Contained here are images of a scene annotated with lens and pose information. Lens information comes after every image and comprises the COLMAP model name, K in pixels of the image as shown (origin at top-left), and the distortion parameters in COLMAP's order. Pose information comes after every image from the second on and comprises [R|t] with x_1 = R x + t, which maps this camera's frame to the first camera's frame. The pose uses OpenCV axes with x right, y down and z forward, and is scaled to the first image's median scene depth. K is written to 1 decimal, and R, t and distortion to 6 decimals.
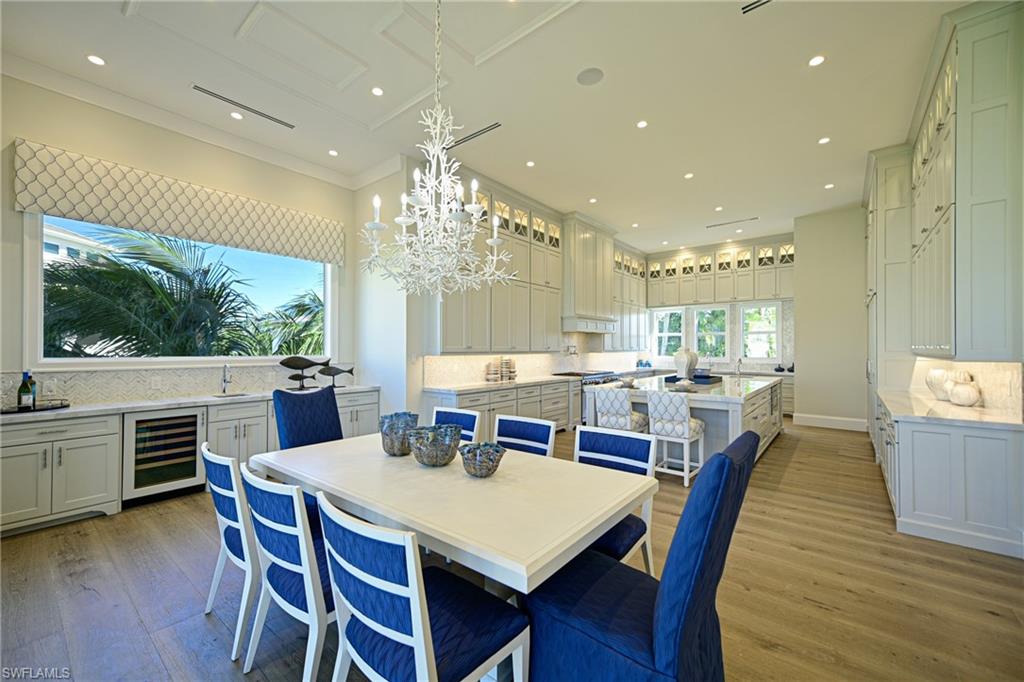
lens RADIAL K [[408.5, 0, 505.8], [0, 408.5, 346.0], [0, 0, 1]] dist [0.017975, -0.000391]
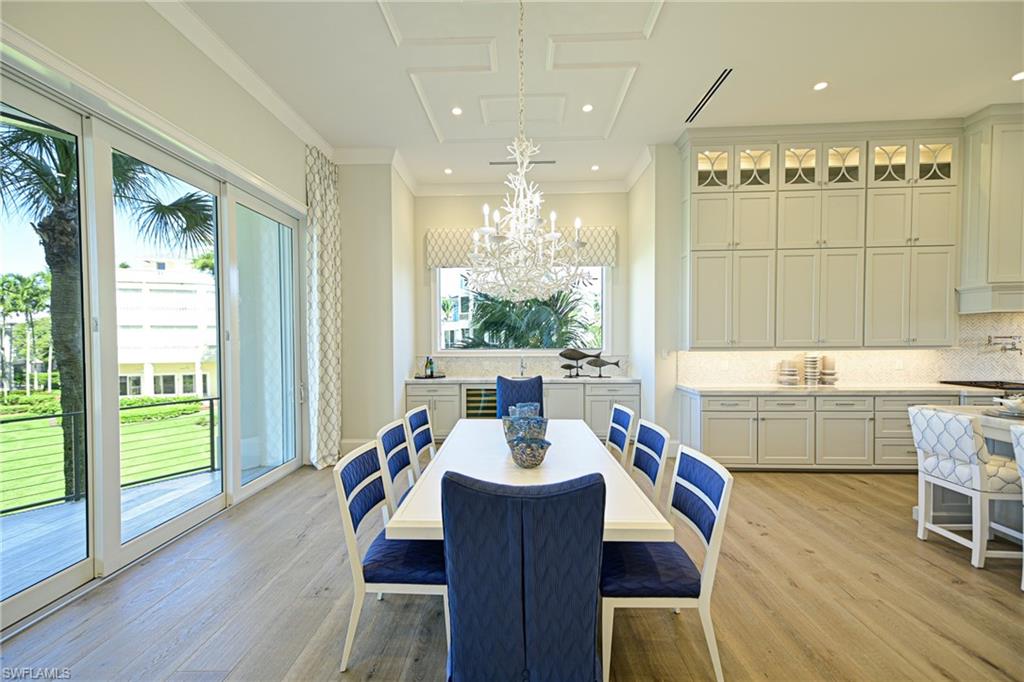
lens RADIAL K [[408.5, 0, 506.0], [0, 408.5, 346.7], [0, 0, 1]] dist [0.017975, -0.000391]
pose [[0.607975, 0.012424, -0.793859, 0.226902], [0.013222, 0.999580, 0.025769, -0.011003], [0.793846, -0.026164, 0.607556, 0.083222]]
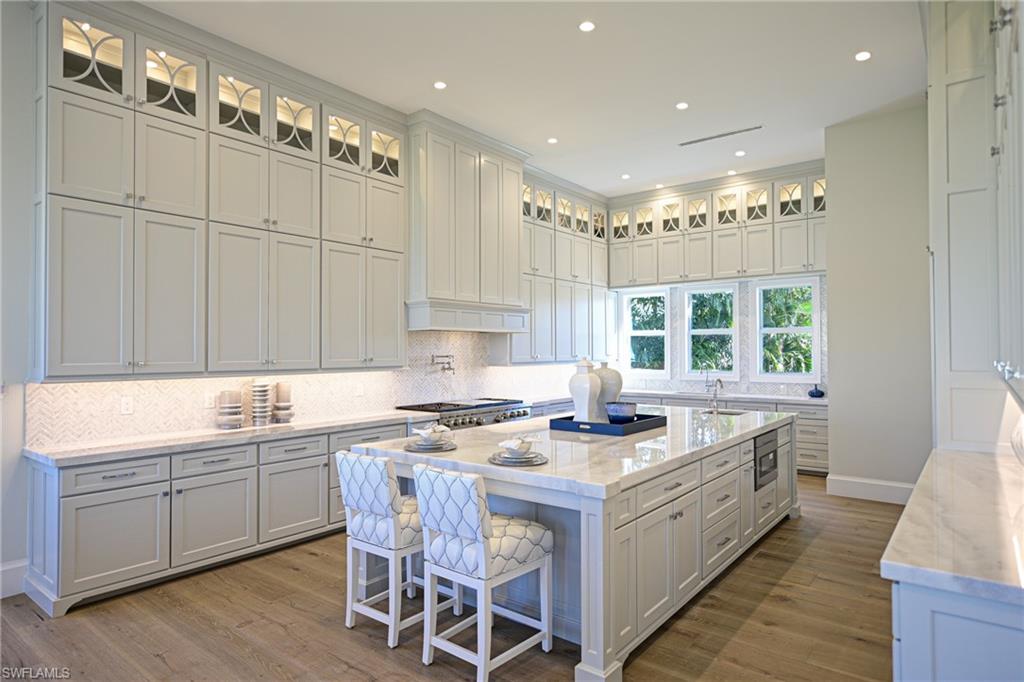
lens RADIAL K [[589.2, 0, 508.6], [0, 589.2, 343.3], [0, 0, 1]] dist [0.001508, 0.000876]
pose [[0.999798, -0.003995, 0.019679, 0.262348], [0.004145, 0.999963, -0.007567, -0.011327], [-0.019648, 0.007647, 0.999778, 0.214367]]
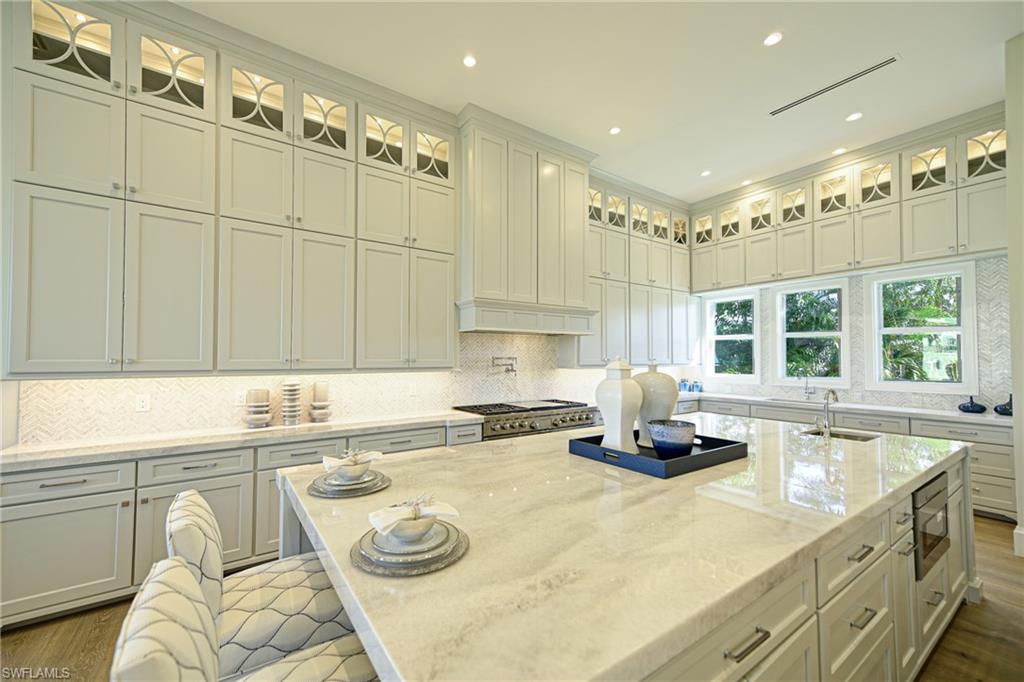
lens RADIAL K [[408.5, 0, 507.8], [0, 408.5, 347.5], [0, 0, 1]] dist [0.017975, -0.000391]
pose [[0.963126, -0.007135, -0.268956, 0.355259], [0.001331, 0.999762, -0.021755, -0.001488], [0.269048, 0.020595, 0.962907, 0.500413]]
